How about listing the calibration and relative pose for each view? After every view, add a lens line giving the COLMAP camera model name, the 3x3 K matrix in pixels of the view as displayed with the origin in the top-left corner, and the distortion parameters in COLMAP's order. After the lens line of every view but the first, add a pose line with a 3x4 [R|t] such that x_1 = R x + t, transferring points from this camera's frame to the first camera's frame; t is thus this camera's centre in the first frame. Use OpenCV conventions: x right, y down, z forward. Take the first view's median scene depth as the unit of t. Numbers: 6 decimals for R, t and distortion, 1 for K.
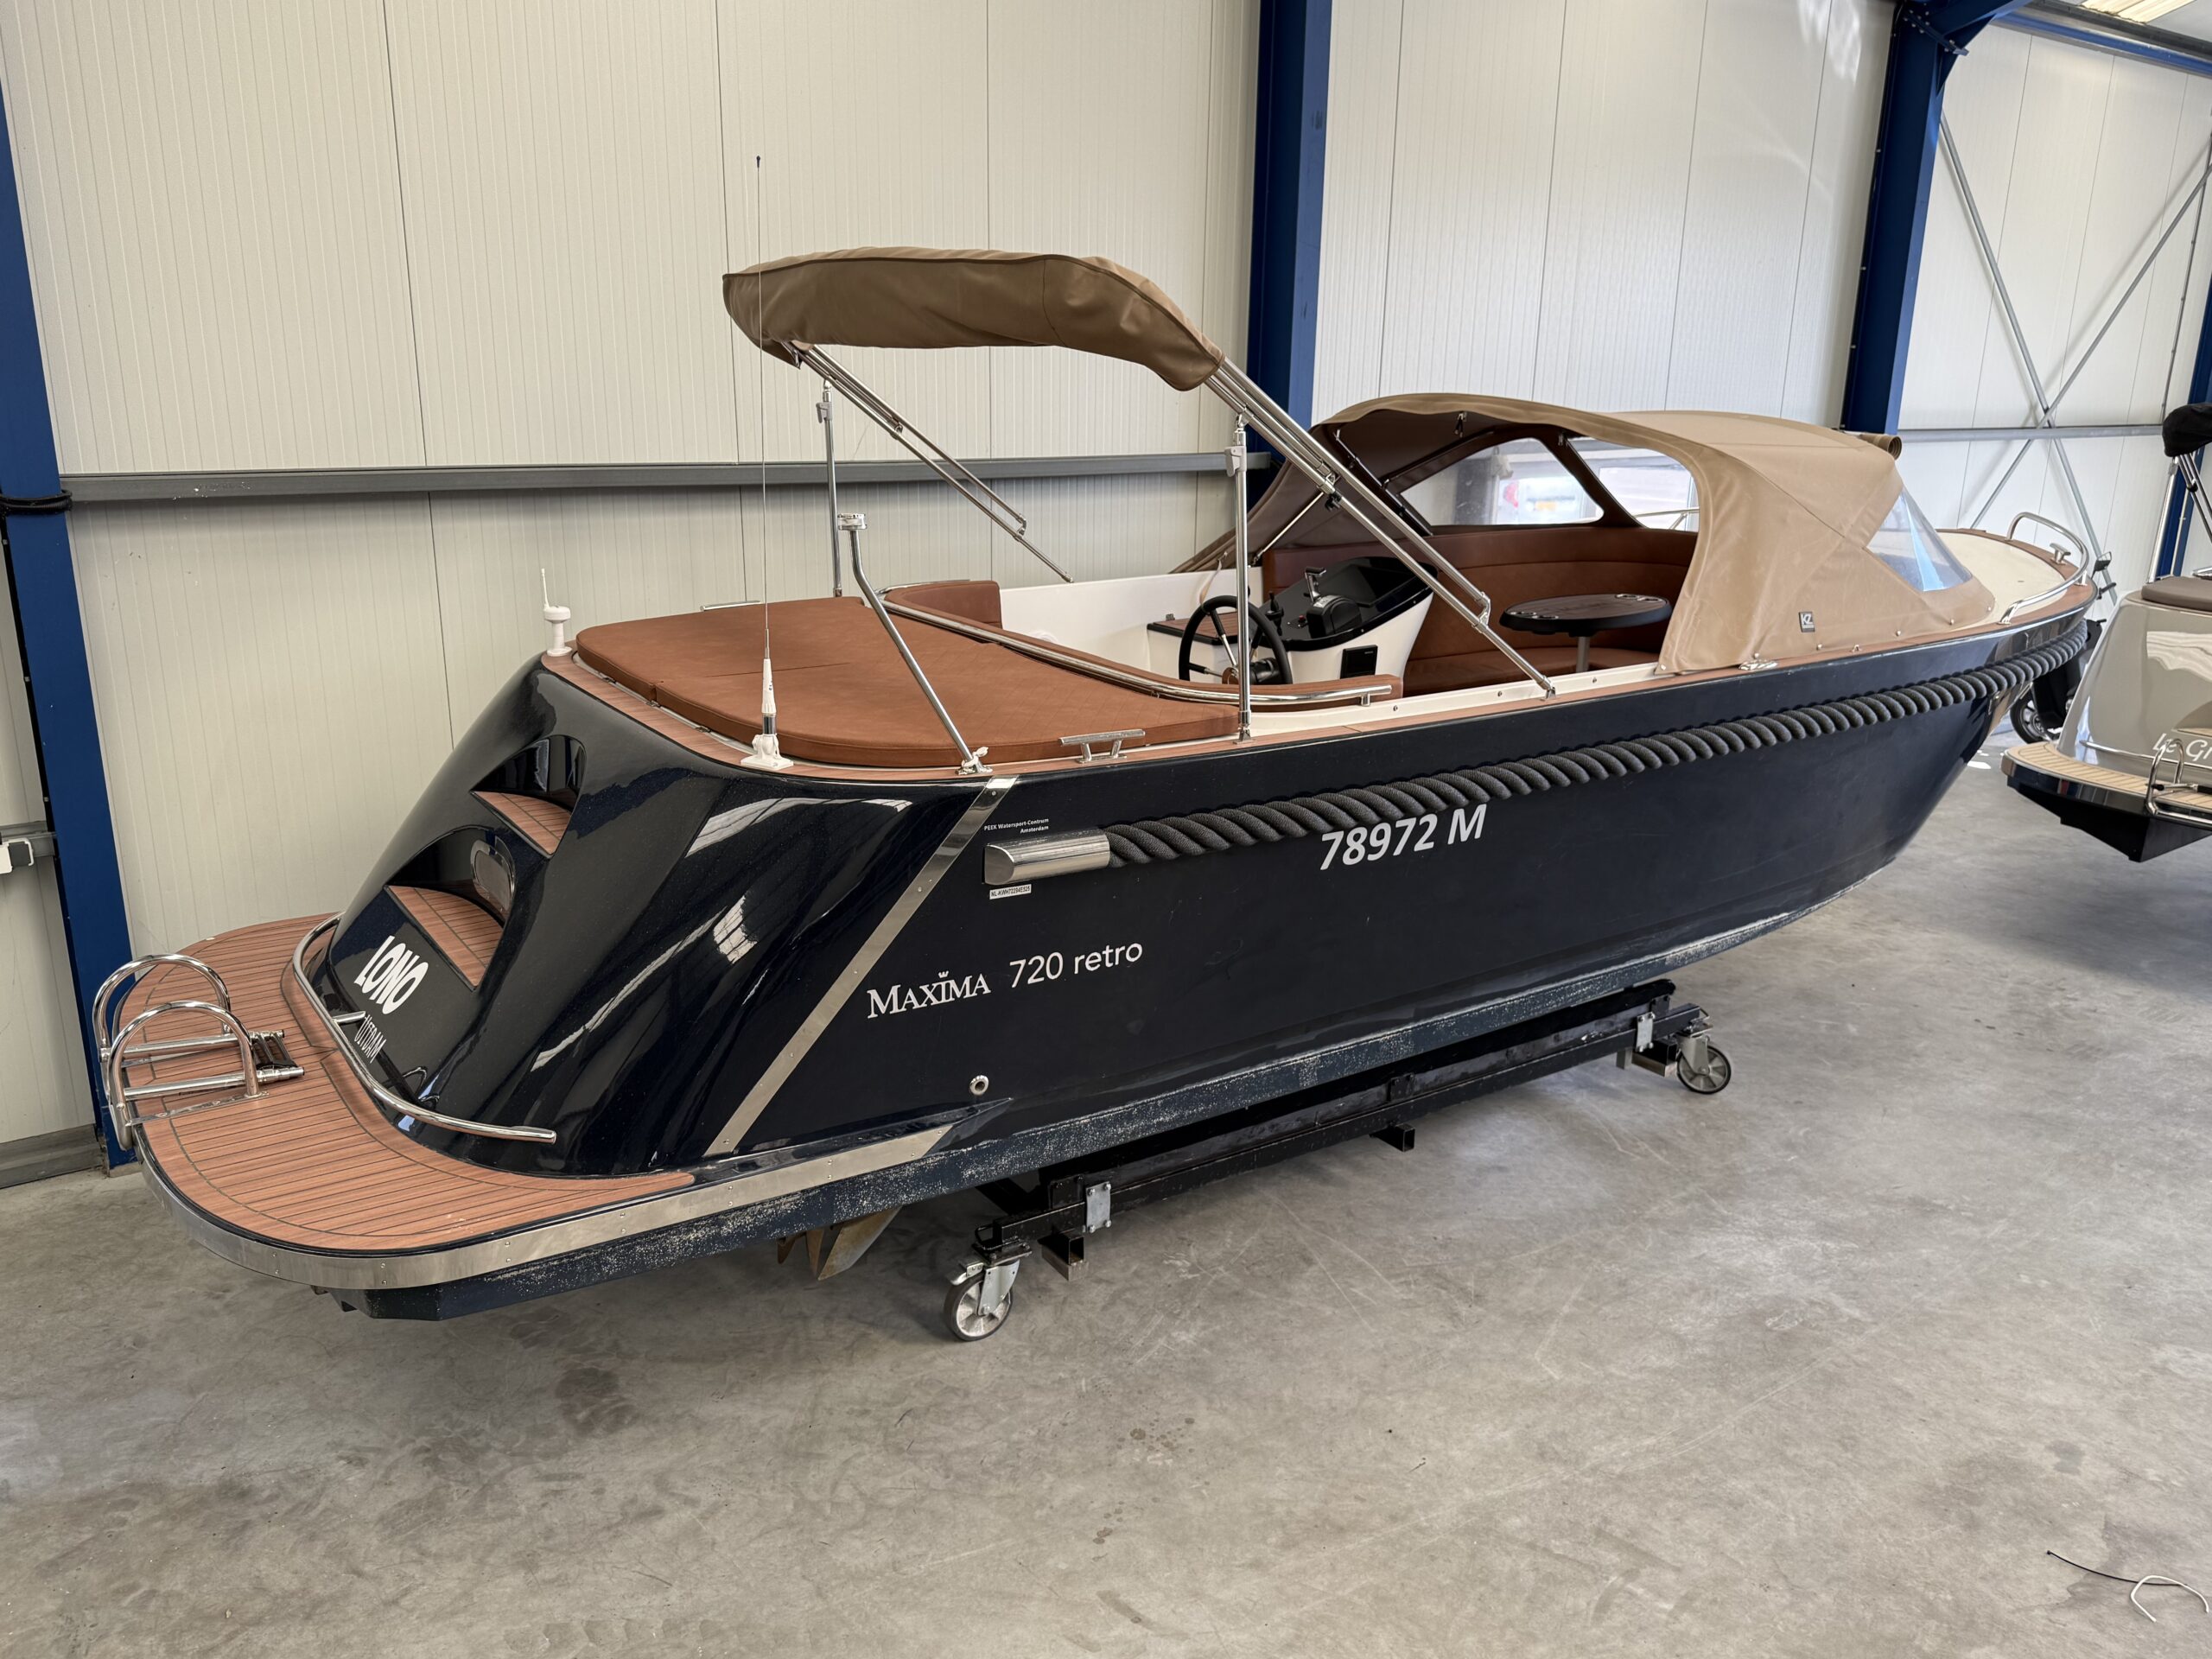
lens RADIAL K [[1674.6, 0, 1106.0], [0, 1674.6, 829.5], [0, 0, 1]] dist [0.138874, -0.237077]
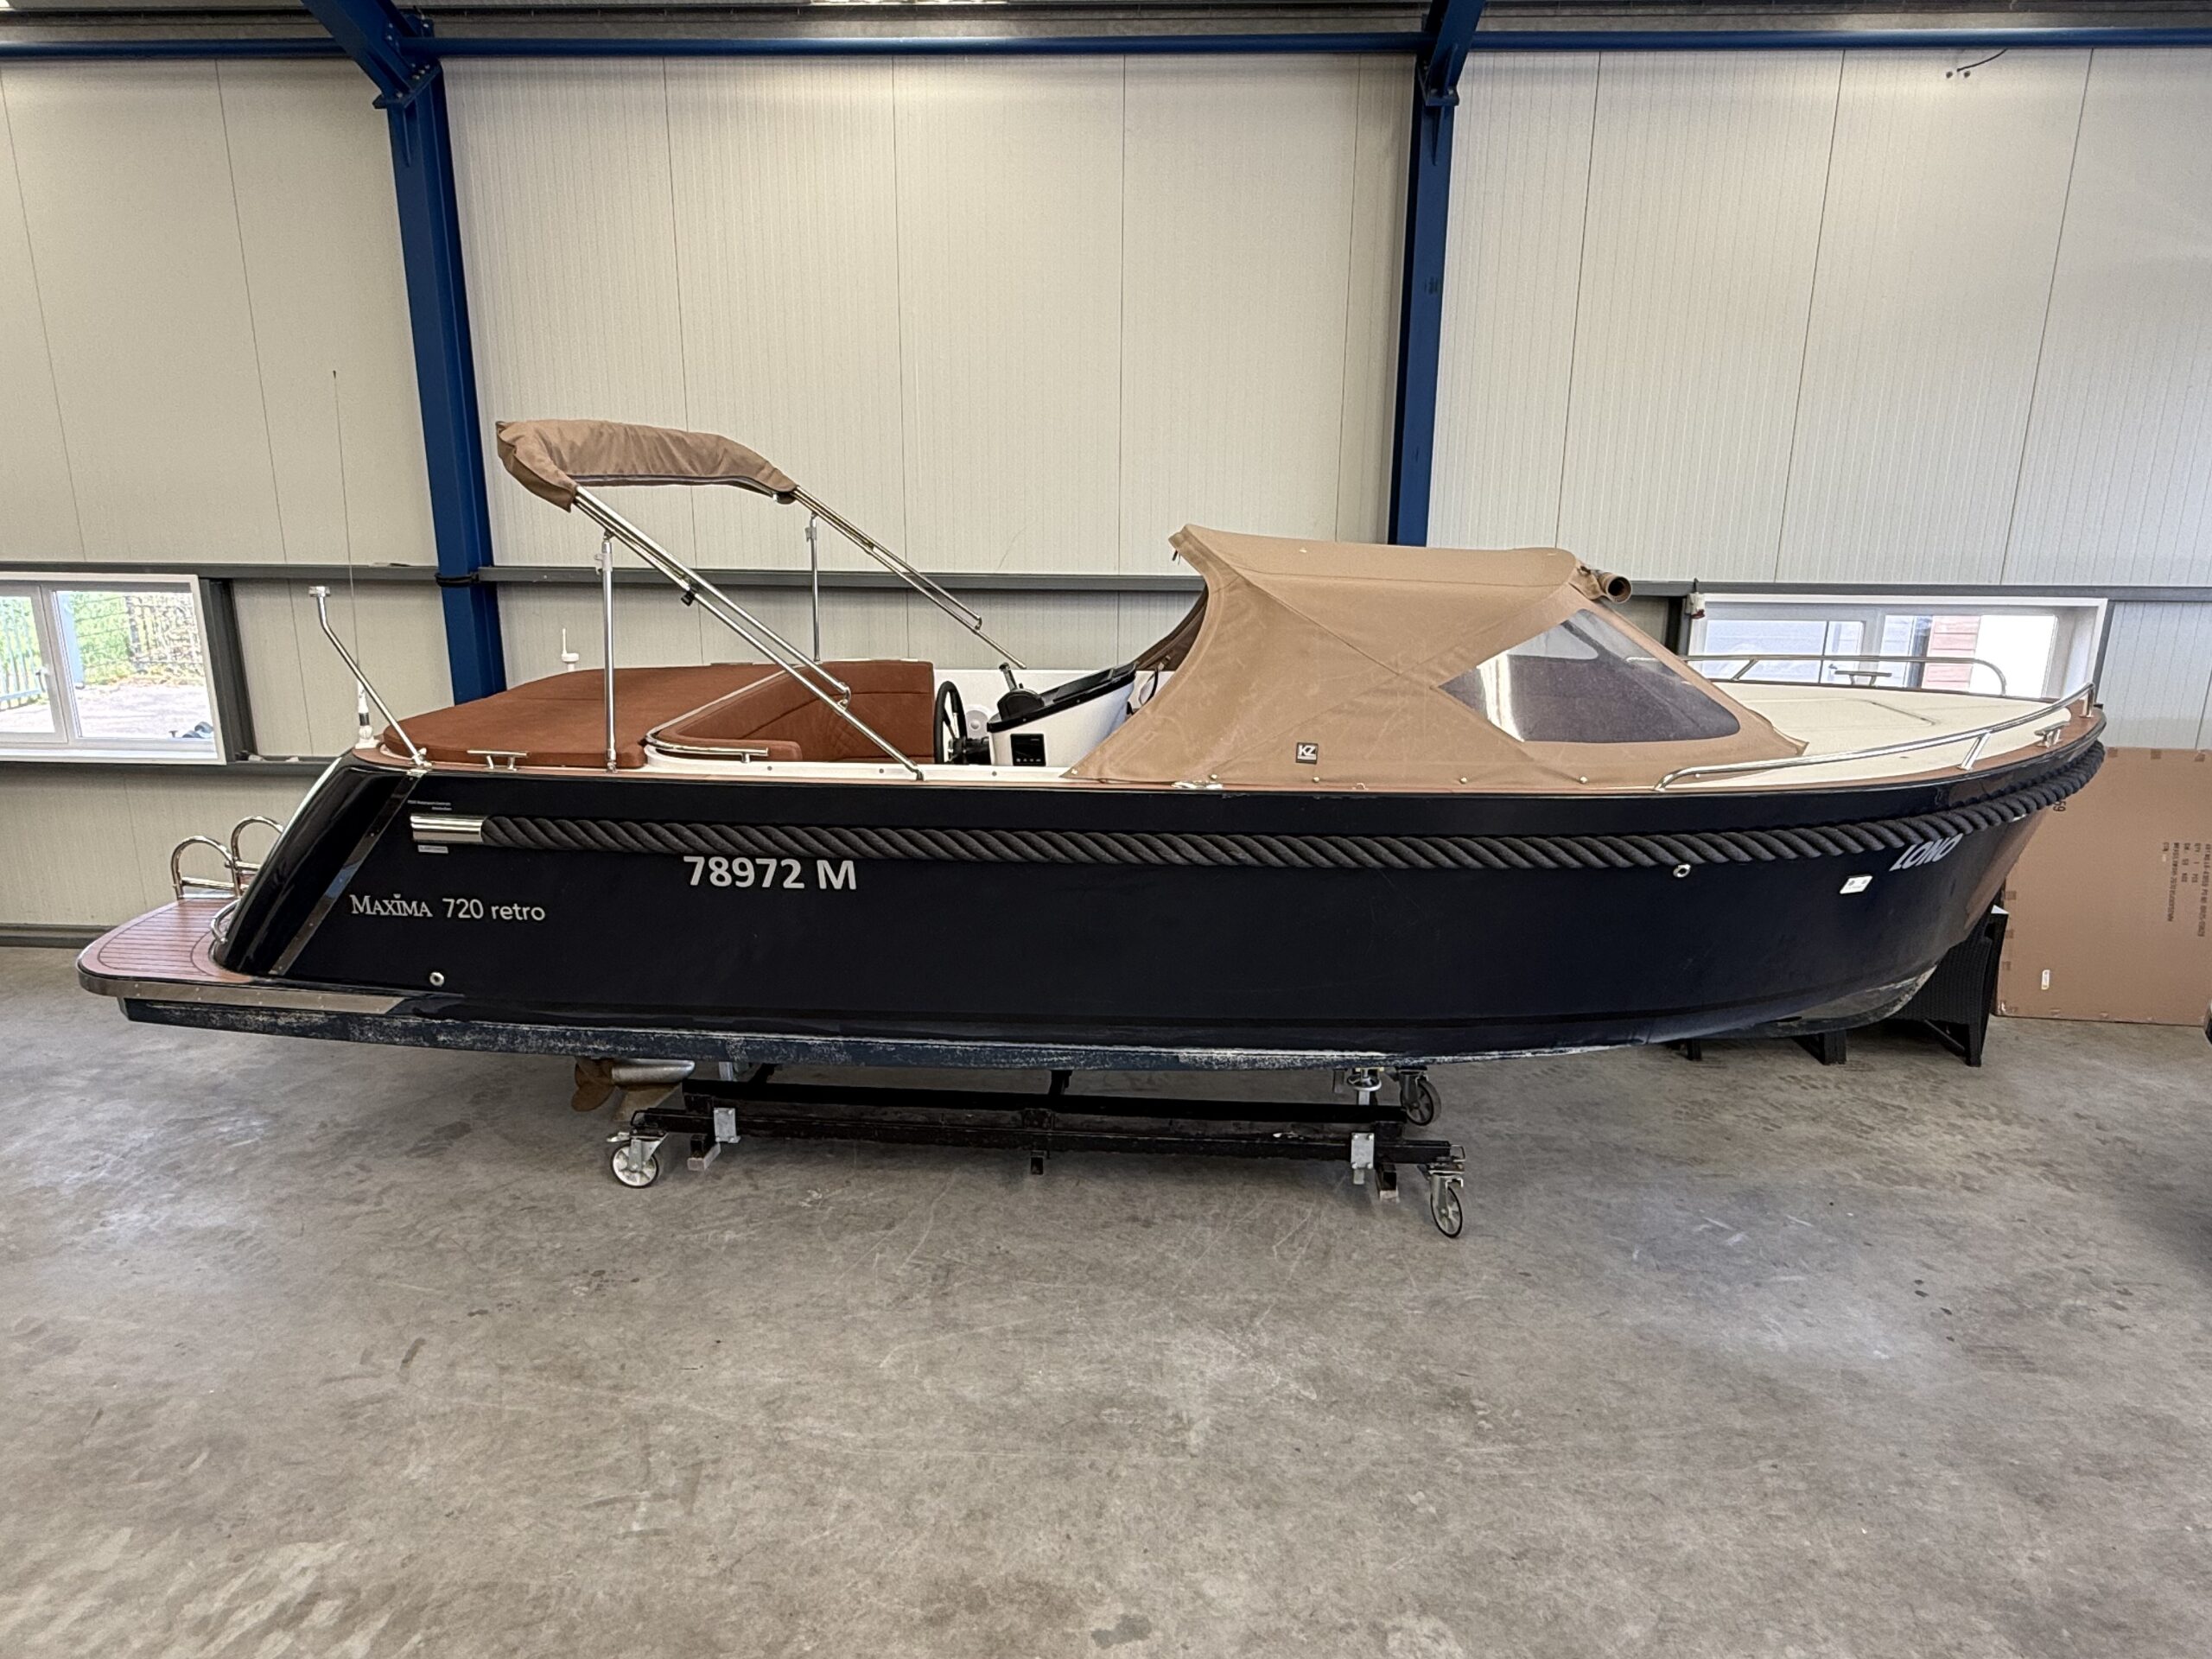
lens RADIAL K [[1345.9, 0, 1099.4], [0, 1345.9, 840.0], [0, 0, 1]] dist [0.002034, -0.000341]
pose [[0.775275, 0.149455, -0.613687, 0.934728], [-0.167815, 0.985421, 0.027984, -0.084944], [0.608923, 0.081290, 0.789053, 0.358270]]
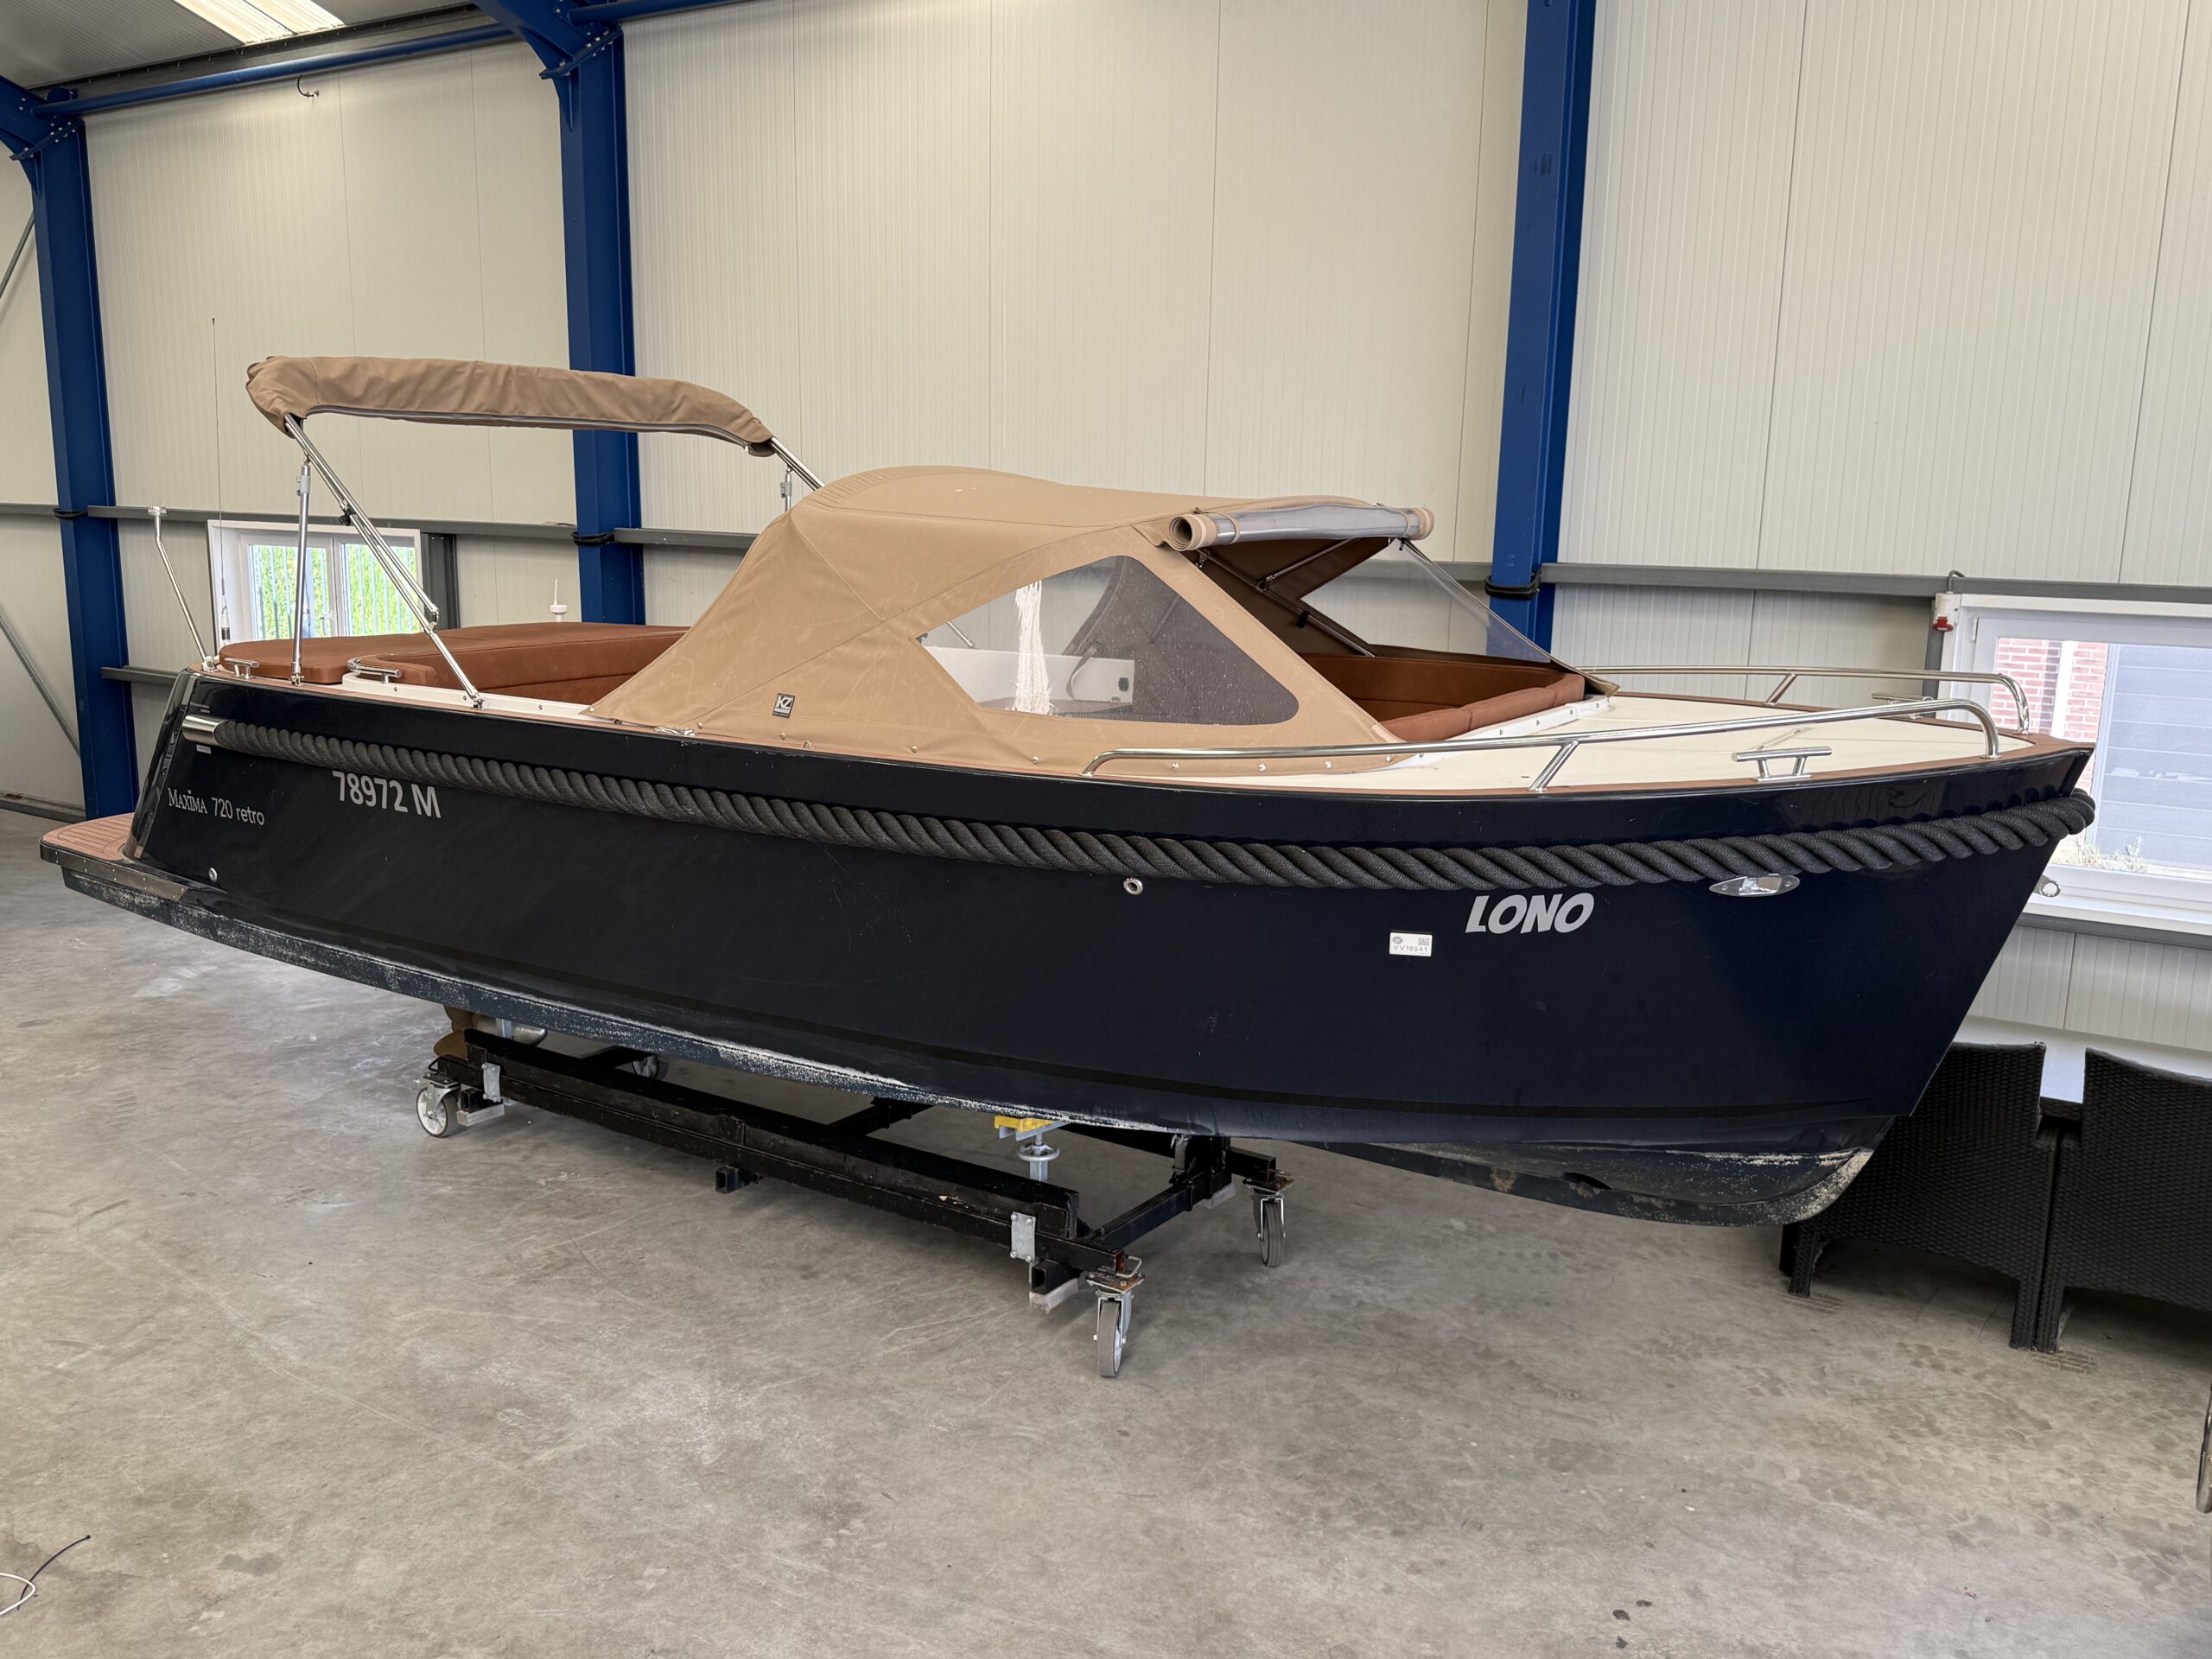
lens RADIAL K [[1764.6, 0, 1106.0], [0, 1764.6, 829.5], [0, 0, 1]] dist [0.122976, -0.220982]
pose [[0.362561, 0.164190, -0.917383, 1.521209], [-0.264133, 0.962100, 0.067805, -0.192218], [0.893747, 0.217728, 0.392188, 0.934979]]
